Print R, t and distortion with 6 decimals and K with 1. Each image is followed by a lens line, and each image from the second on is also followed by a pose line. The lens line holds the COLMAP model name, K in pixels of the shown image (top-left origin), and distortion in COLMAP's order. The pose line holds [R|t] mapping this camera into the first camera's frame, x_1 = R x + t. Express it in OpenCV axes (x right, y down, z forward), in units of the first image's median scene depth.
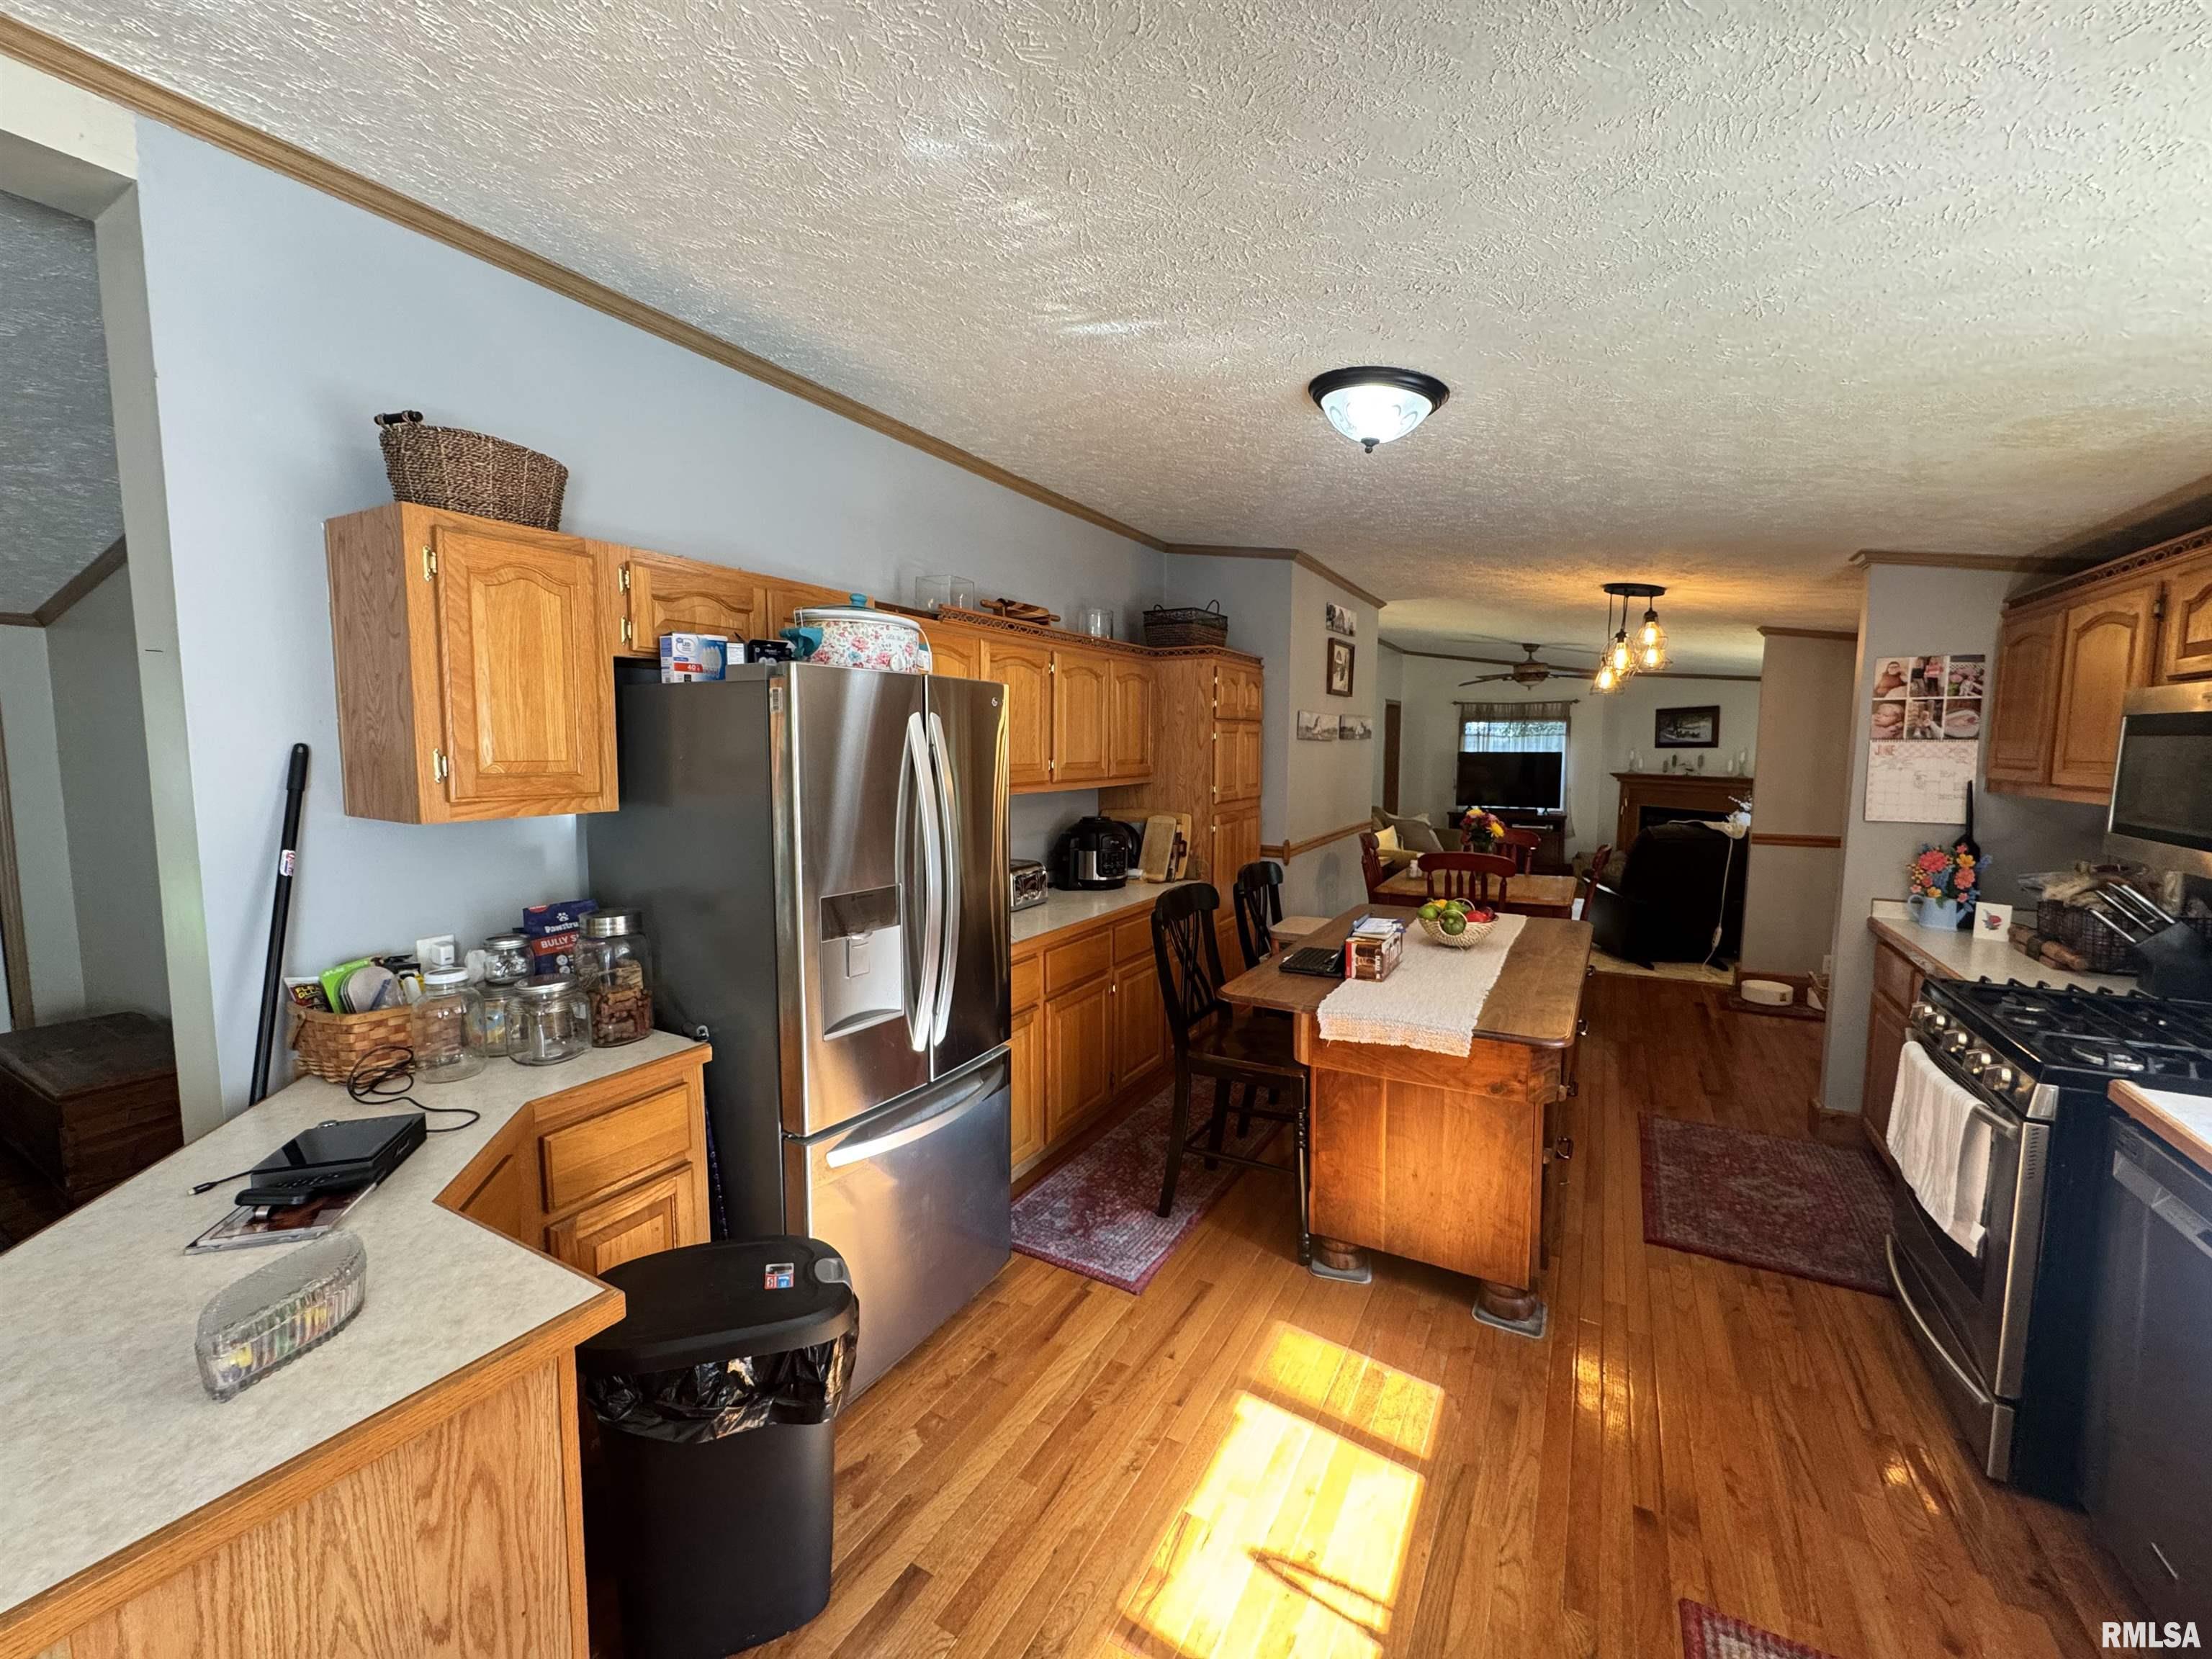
lens RADIAL K [[884.6, 0, 1106.0], [0, 884.6, 829.5], [0, 0, 1]] dist [-0.001281, -0.000394]
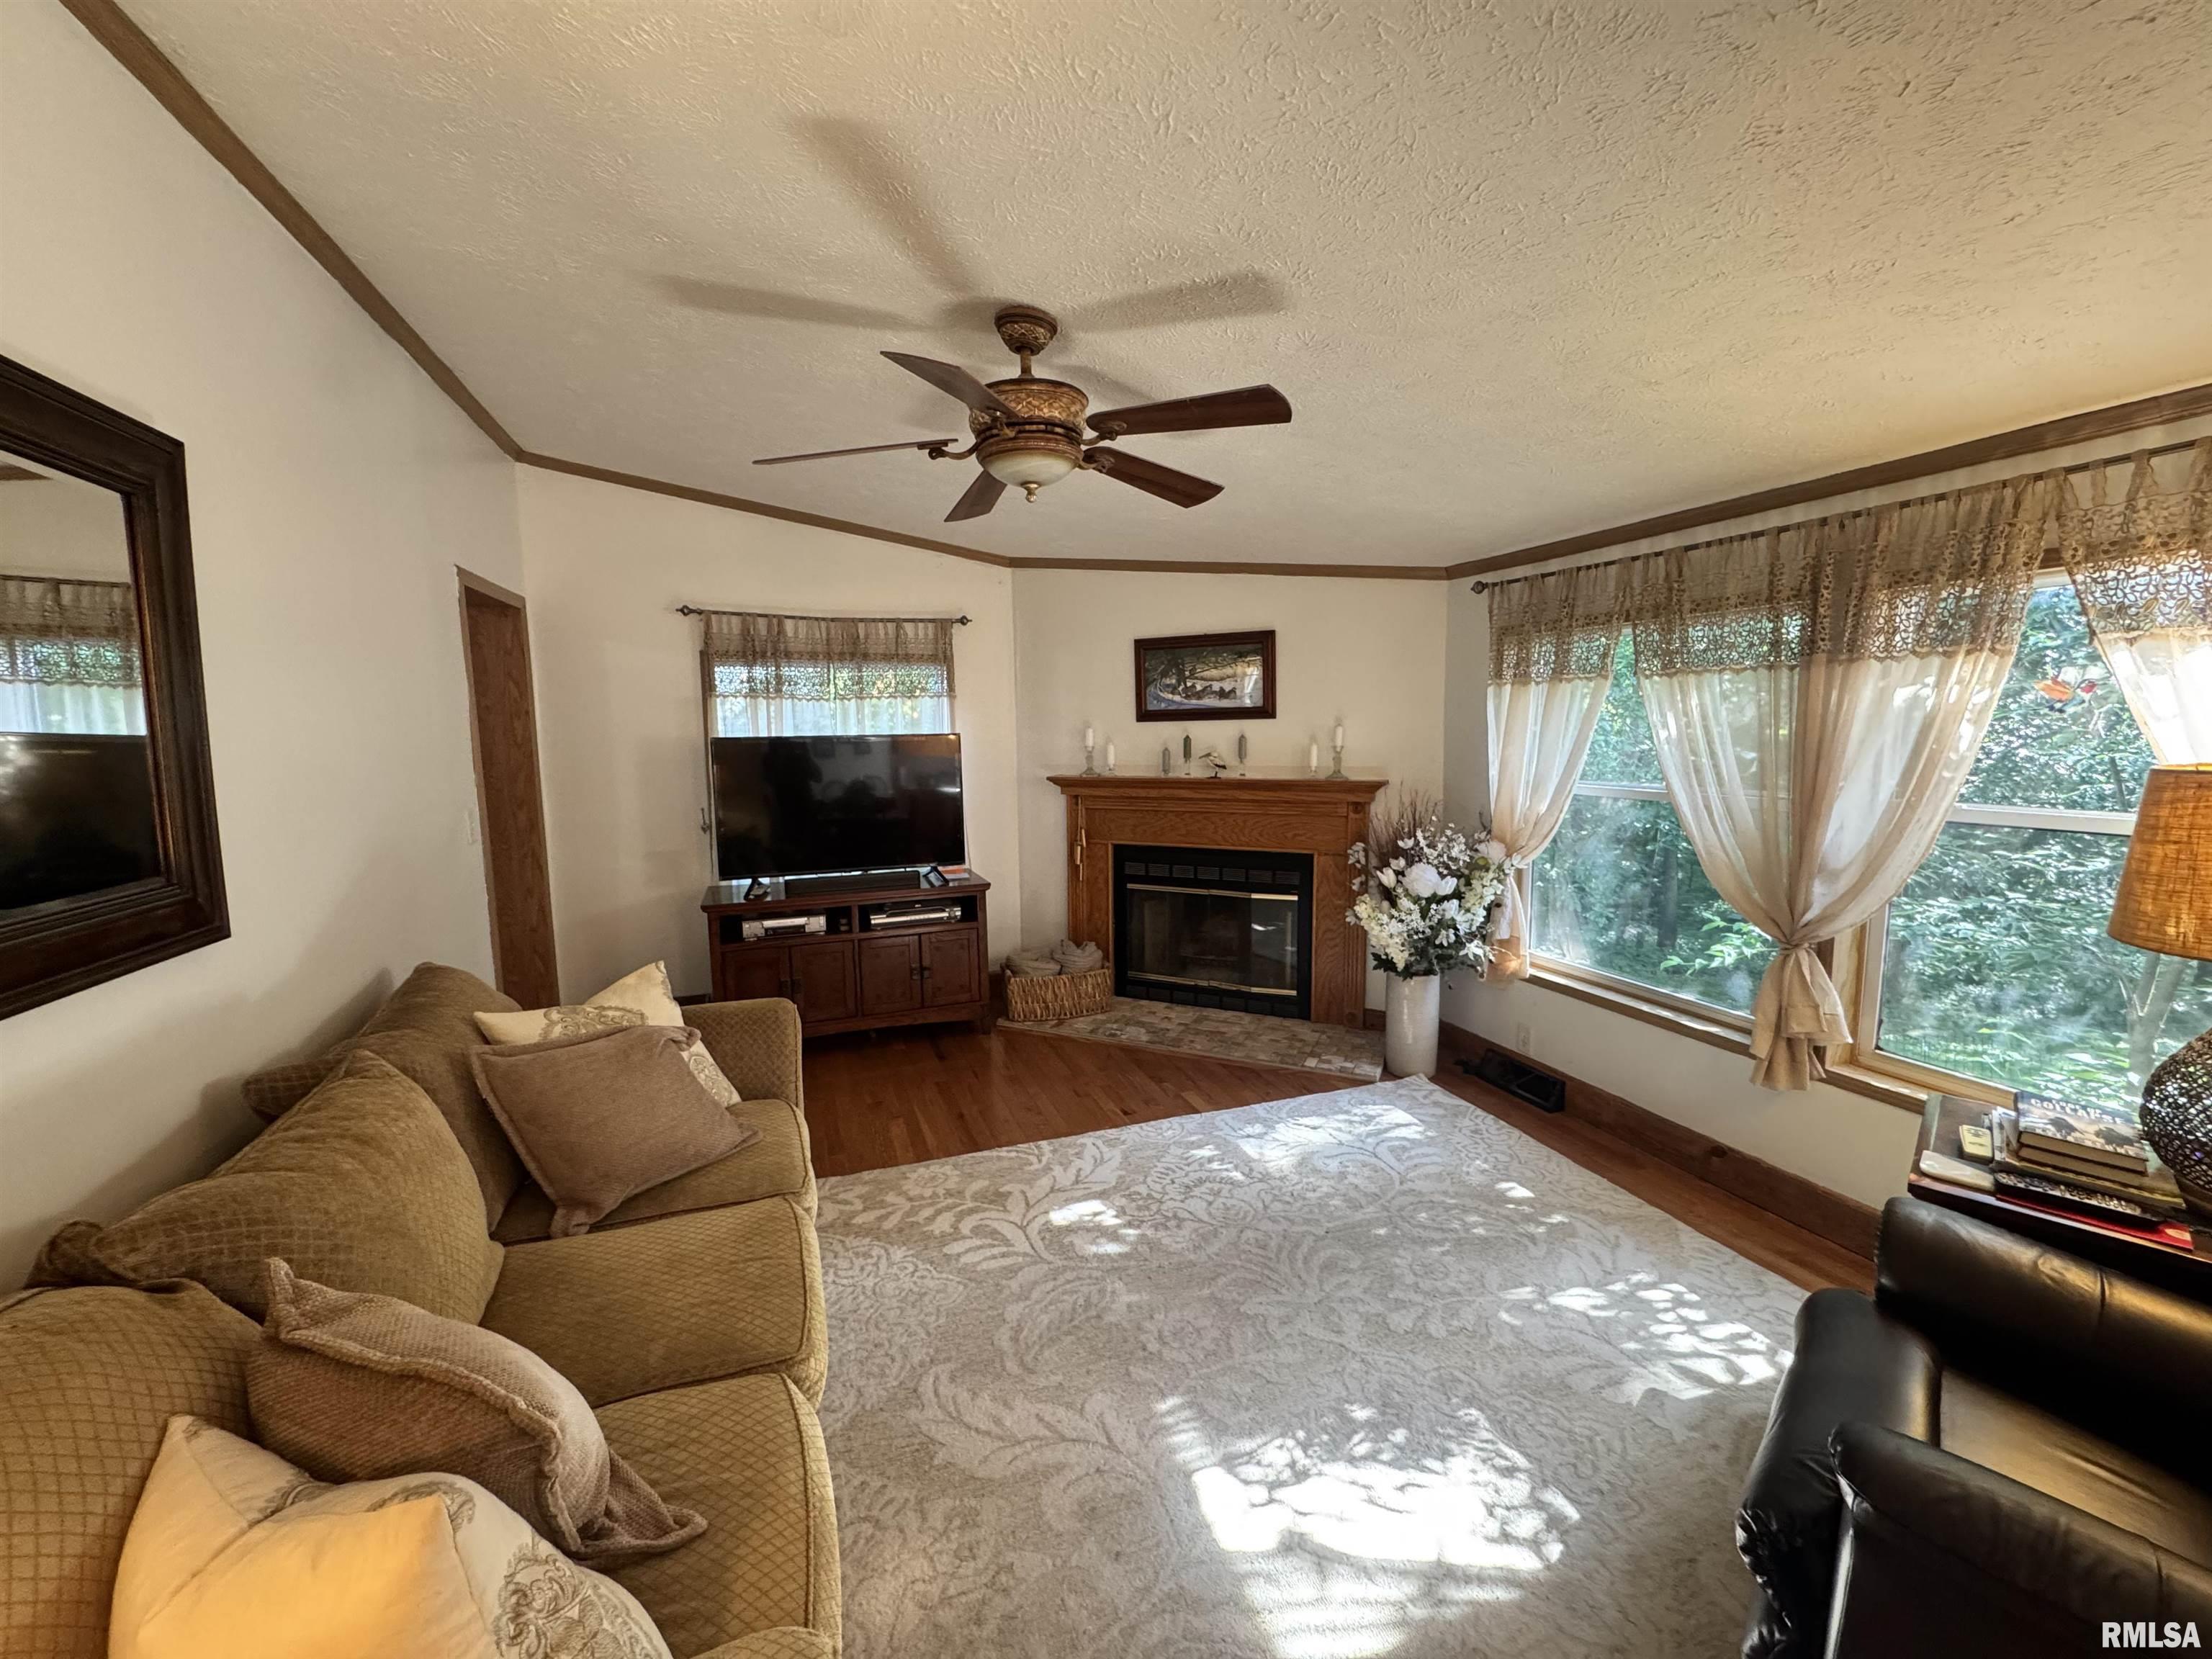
lens RADIAL K [[884.6, 0, 1106.0], [0, 884.6, 829.5], [0, 0, 1]] dist [-0.001281, -0.000394]
pose [[0.650888, -0.095177, 0.753184, 0.725898], [0.084706, 0.995020, 0.052535, -0.179368], [-0.754433, 0.029605, 0.655709, 2.062201]]
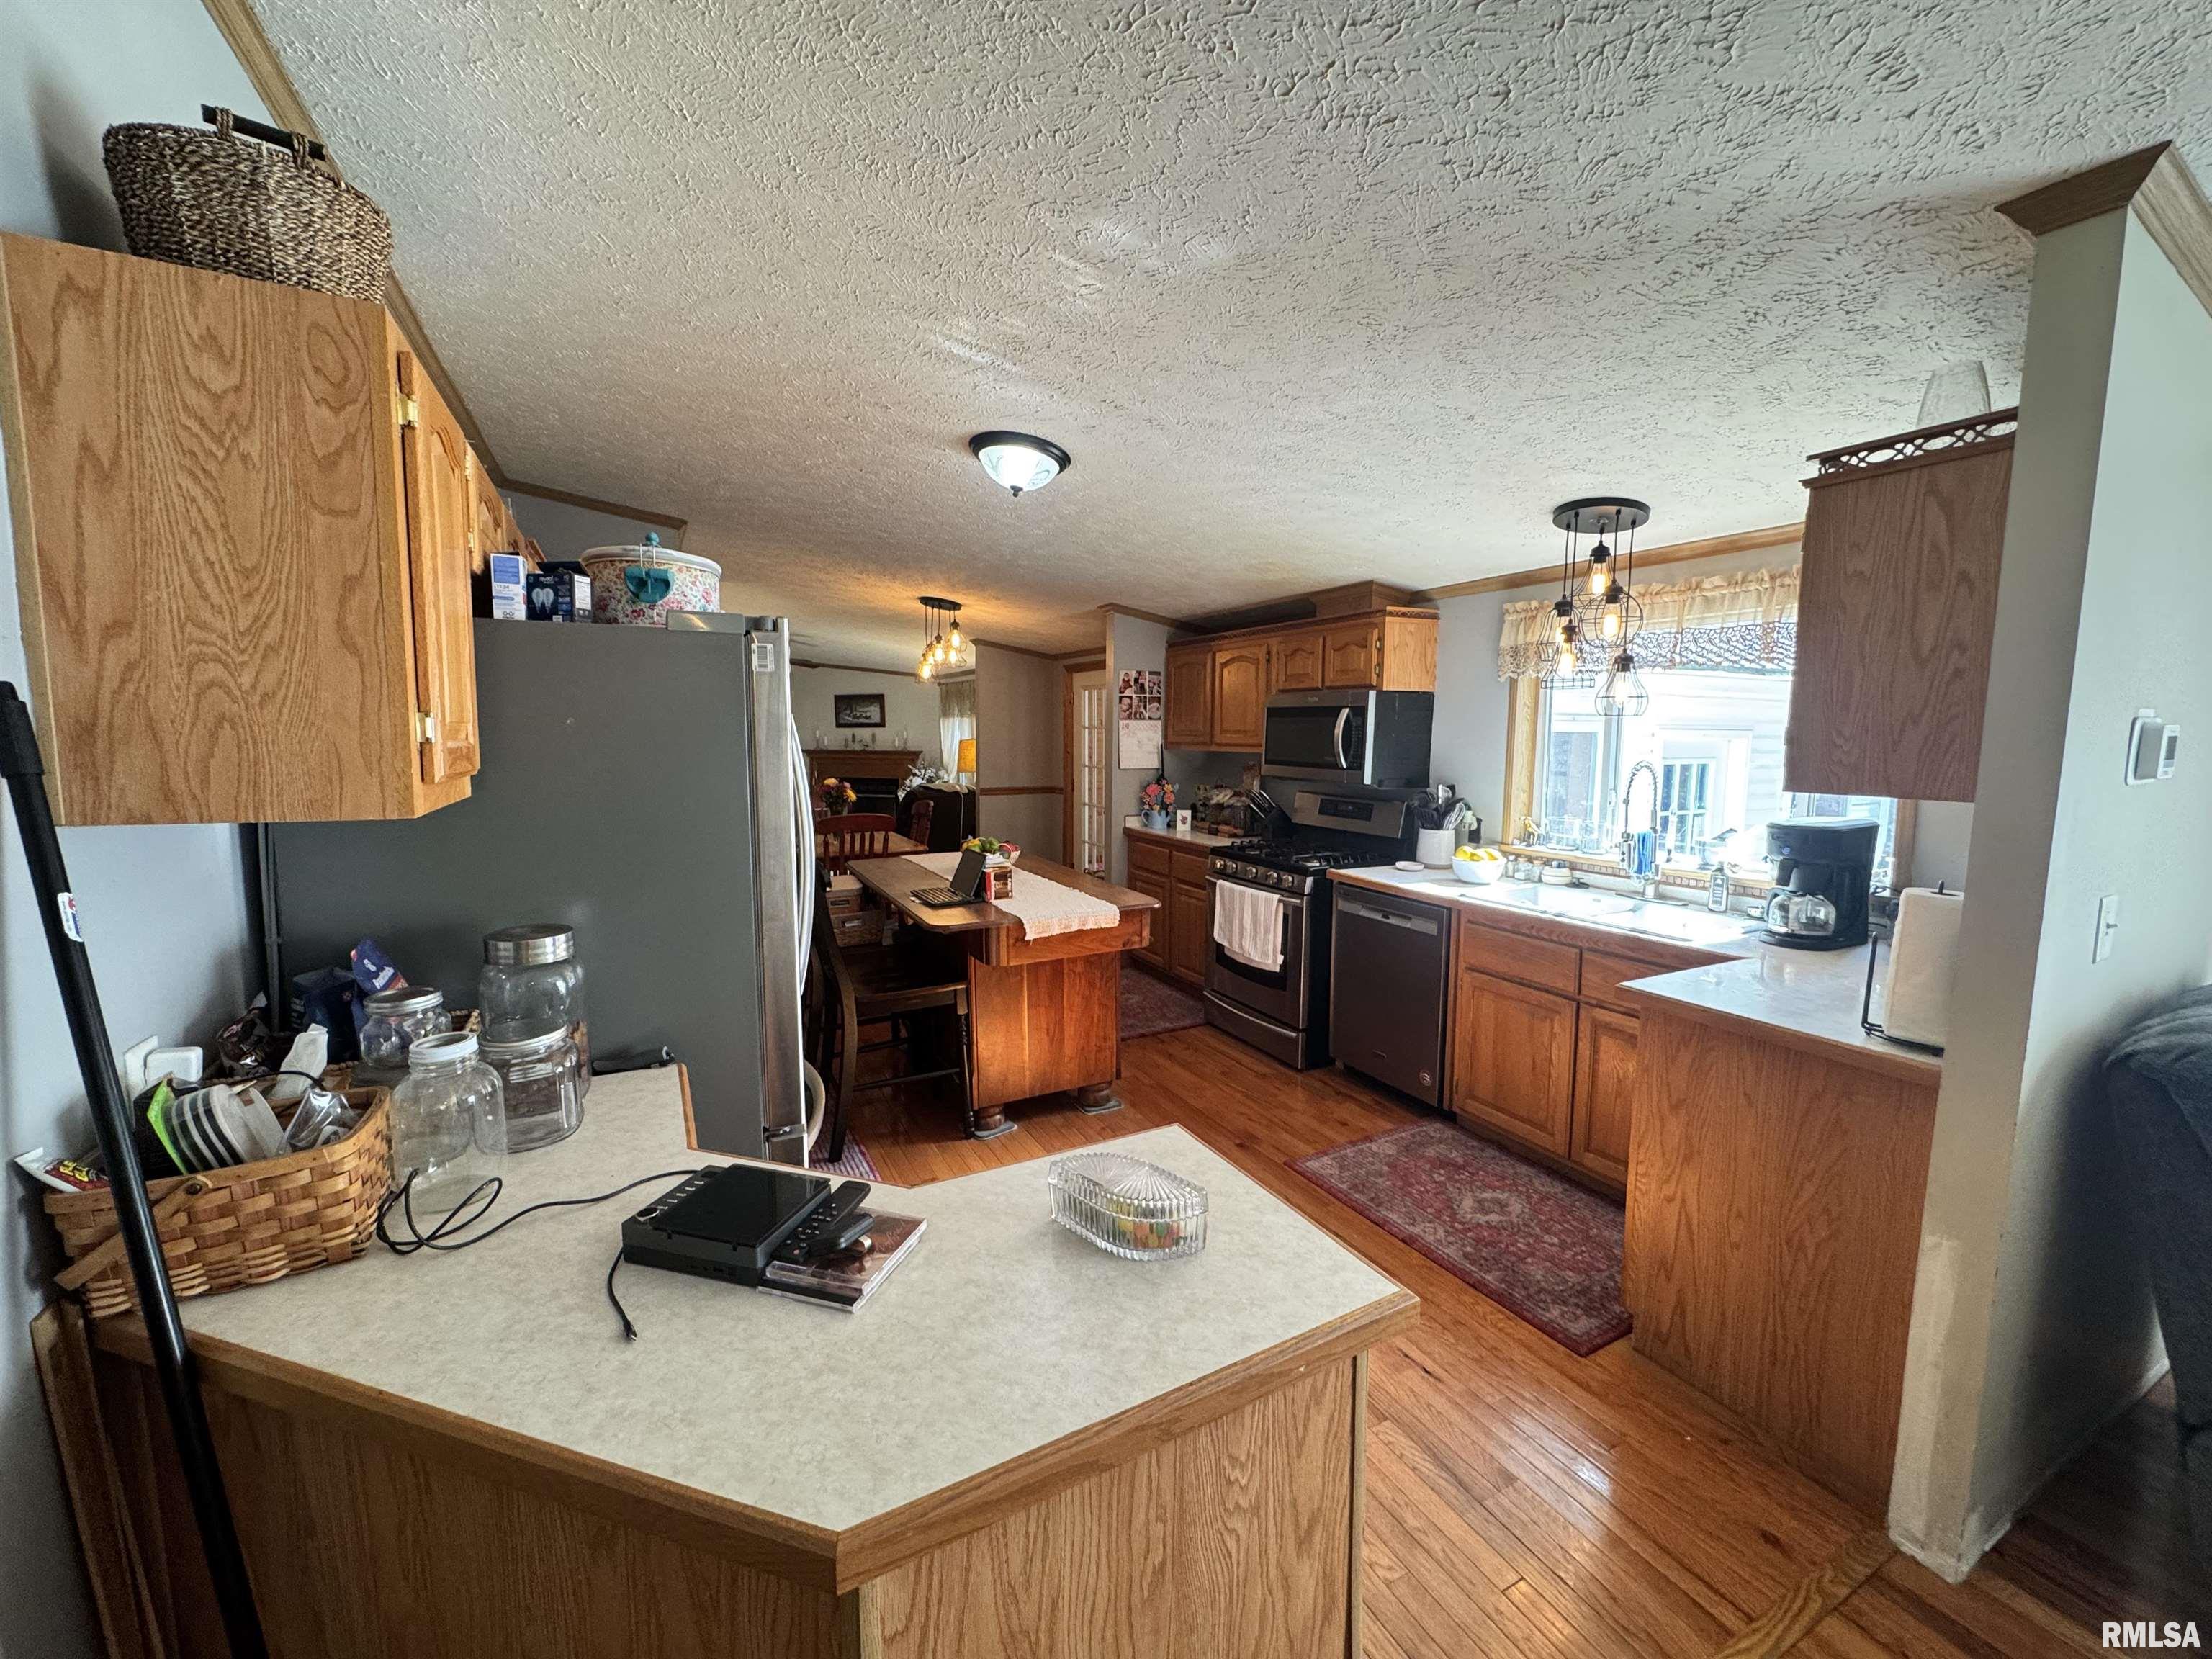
lens RADIAL K [[884.6, 0, 1106.0], [0, 884.6, 829.5], [0, 0, 1]] dist [-0.001281, -0.000394]
pose [[0.544799, -0.092925, 0.833402, -0.556801], [0.076984, 0.995187, 0.060639, 0.000979], [-0.835026, 0.031123, 0.549330, 0.122447]]
